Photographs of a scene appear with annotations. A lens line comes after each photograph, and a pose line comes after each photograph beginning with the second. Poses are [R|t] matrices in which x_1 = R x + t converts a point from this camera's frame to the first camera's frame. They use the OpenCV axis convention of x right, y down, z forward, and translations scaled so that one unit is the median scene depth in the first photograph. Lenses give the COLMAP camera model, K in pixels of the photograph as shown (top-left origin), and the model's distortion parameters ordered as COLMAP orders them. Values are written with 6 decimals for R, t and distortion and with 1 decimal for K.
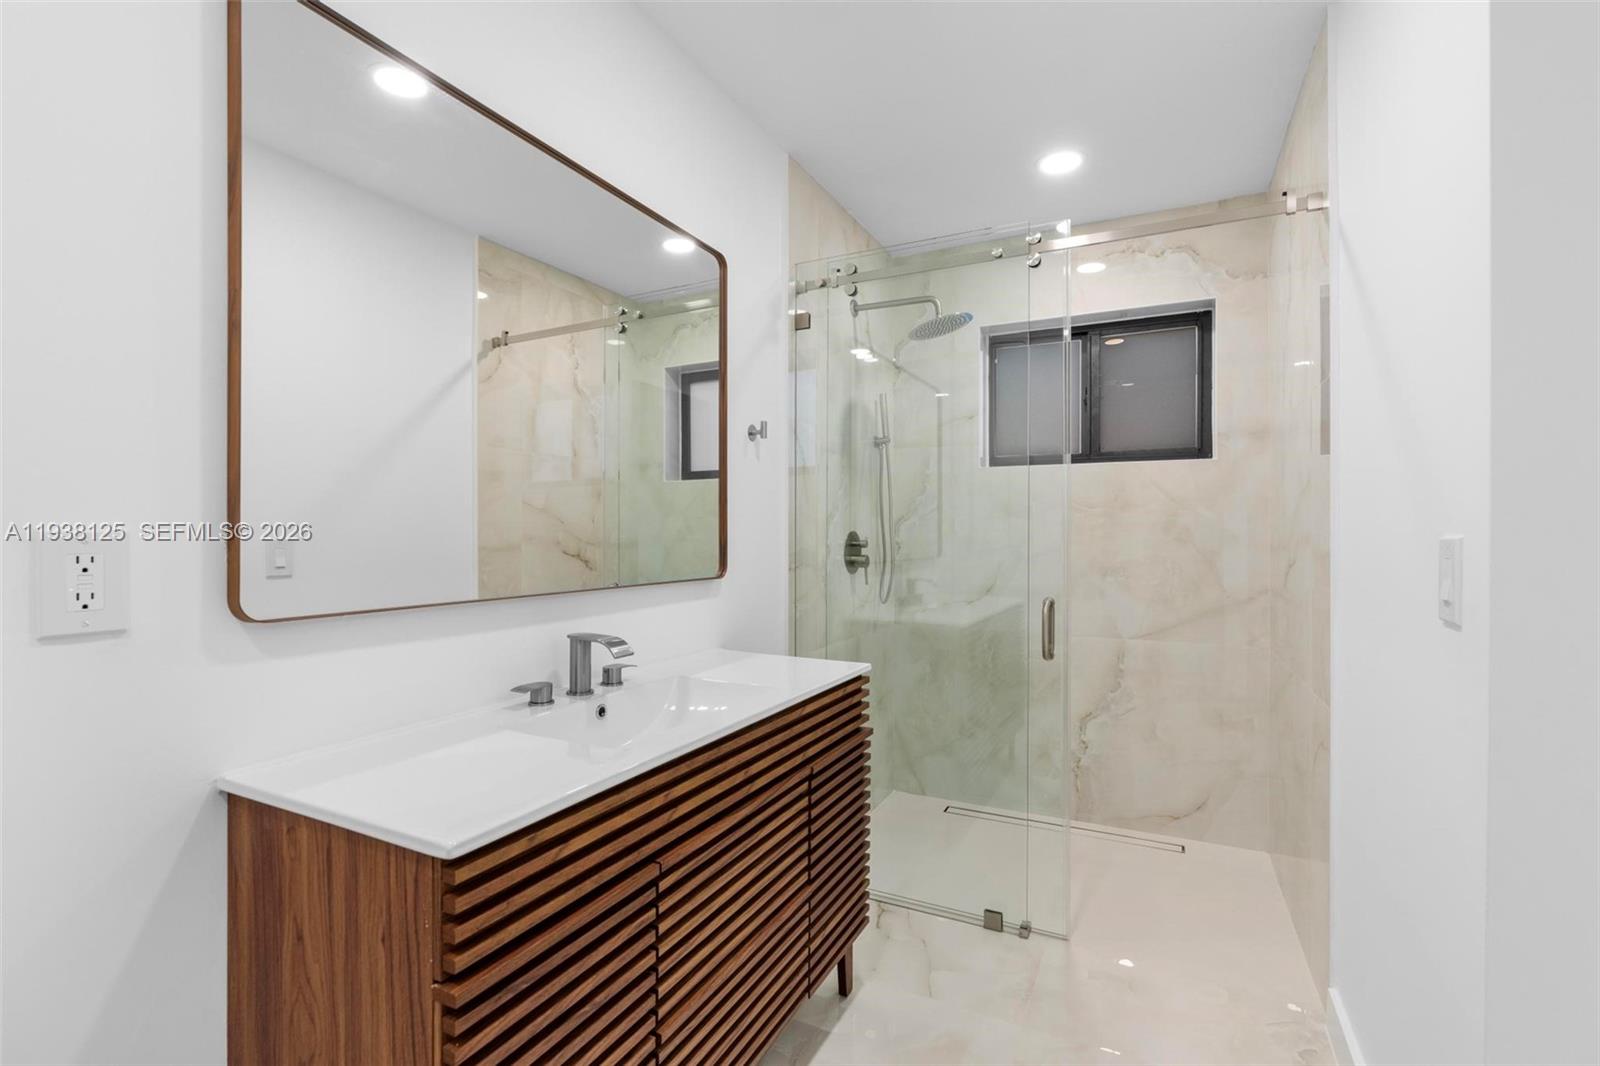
lens RADIAL K [[723.2, 0, 800.0], [0, 723.2, 533.0], [0, 0, 1]] dist [0.000018, 0.000348]
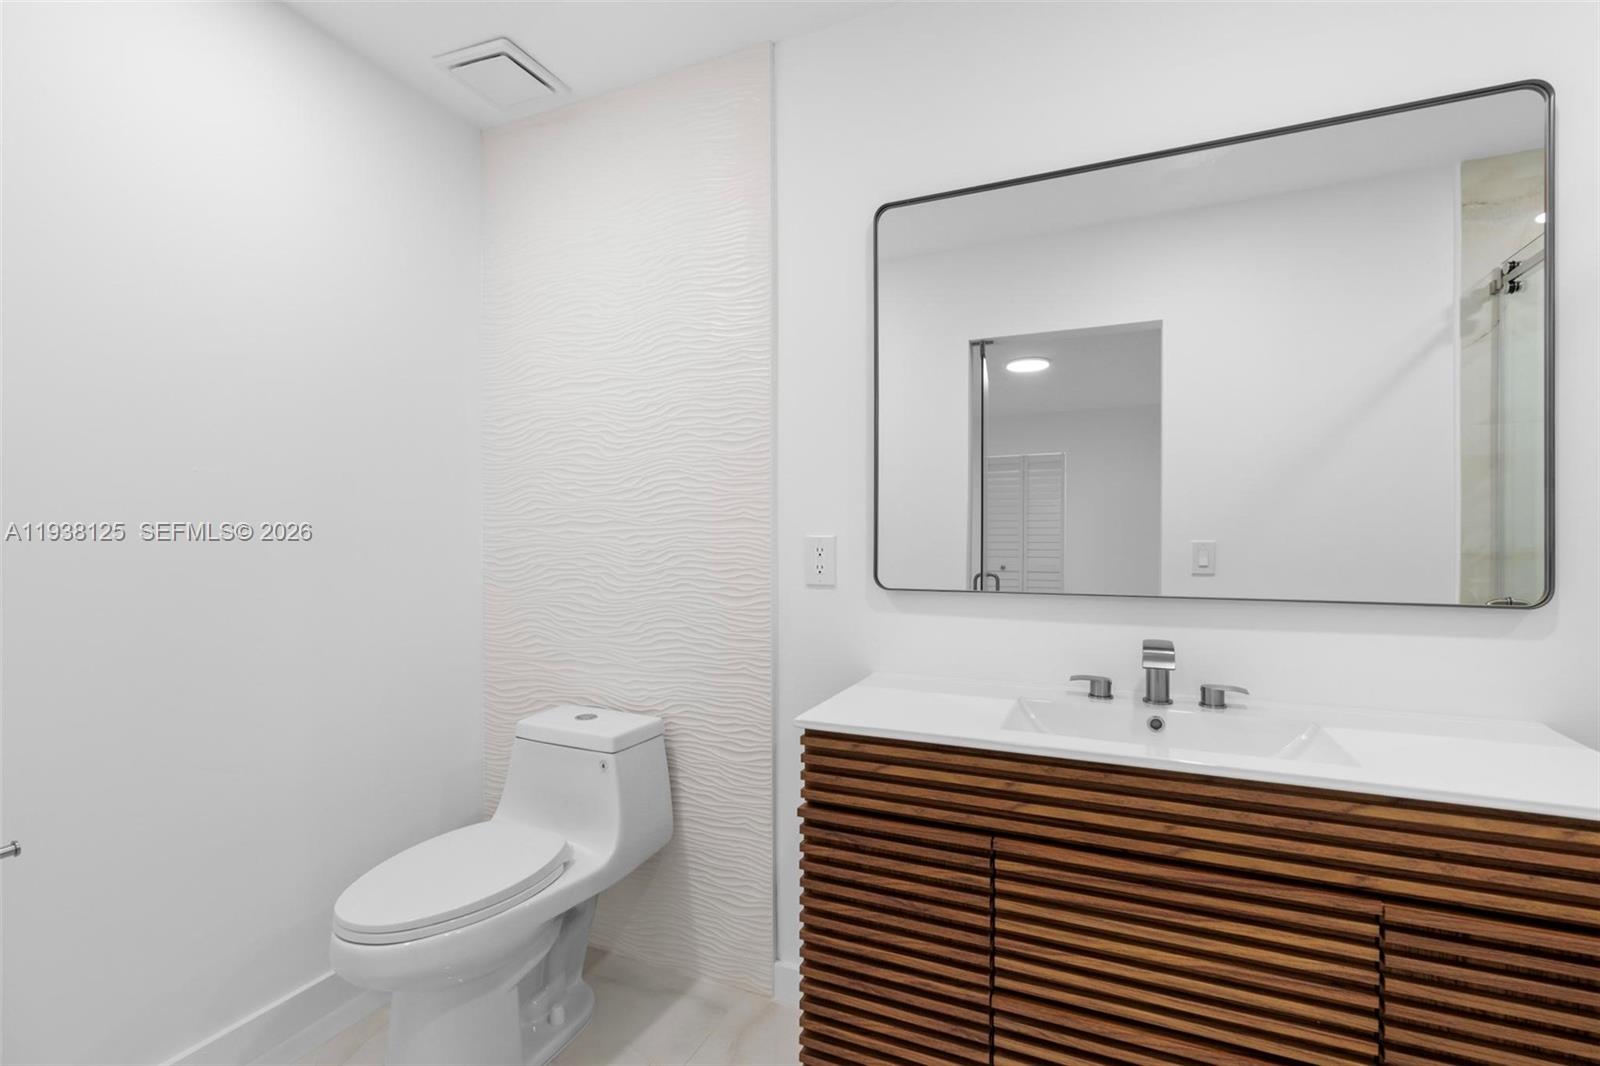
lens RADIAL K [[723.2, 0, 800.0], [0, 723.2, 533.0], [0, 0, 1]] dist [0.000018, 0.000348]
pose [[0.060783, -0.009490, -0.998106, 0.649587], [0.003287, 0.999951, -0.009307, 0.004731], [0.998146, -0.002715, 0.060811, 0.482423]]
